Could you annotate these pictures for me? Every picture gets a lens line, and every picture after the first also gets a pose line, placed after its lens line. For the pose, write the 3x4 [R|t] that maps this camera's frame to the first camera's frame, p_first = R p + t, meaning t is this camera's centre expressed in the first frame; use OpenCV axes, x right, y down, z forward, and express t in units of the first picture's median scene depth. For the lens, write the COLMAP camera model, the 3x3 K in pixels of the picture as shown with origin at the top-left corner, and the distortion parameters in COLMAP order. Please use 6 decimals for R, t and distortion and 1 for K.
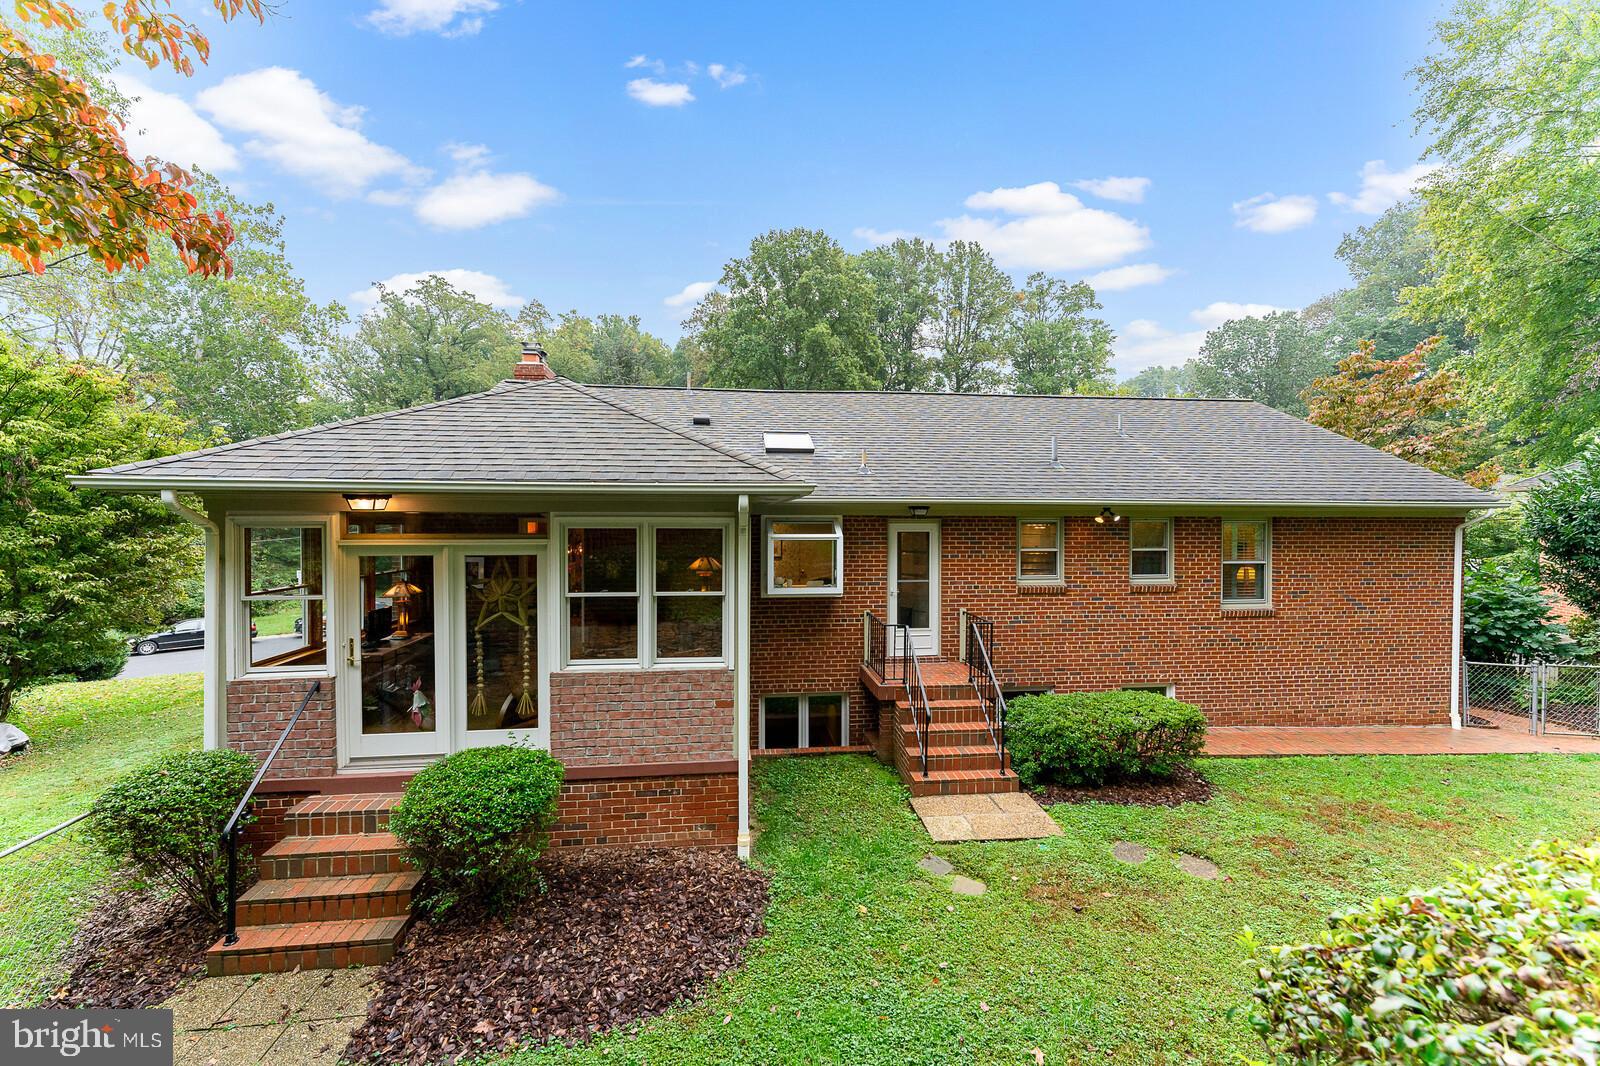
lens RADIAL K [[639.5, 0, 801.4], [0, 639.5, 526.8], [0, 0, 1]] dist [0.002934, 0.000037]
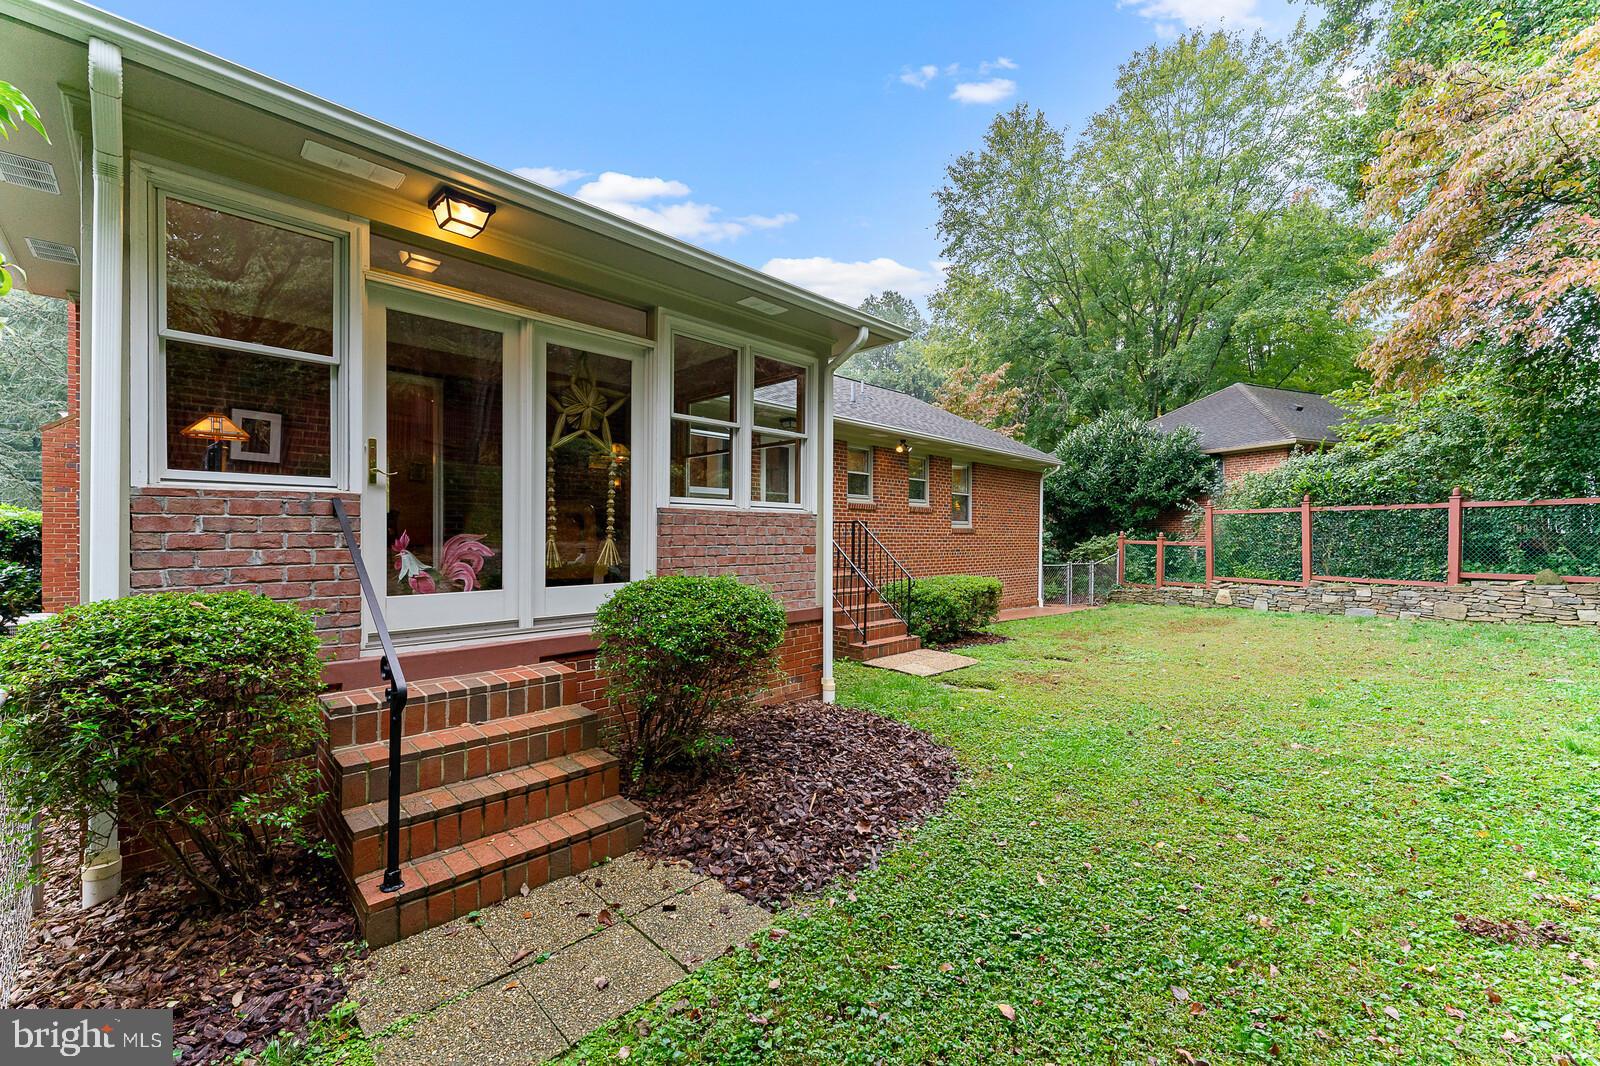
lens RADIAL K [[639.5, 0, 803.9], [0, 639.5, 538.1], [0, 0, 1]] dist [0.002934, 0.000037]
pose [[0.781188, -0.002589, 0.624291, -0.736511], [0.003396, 0.999994, -0.000102, 0.261415], [-0.624287, 0.002200, 0.781192, 0.252931]]
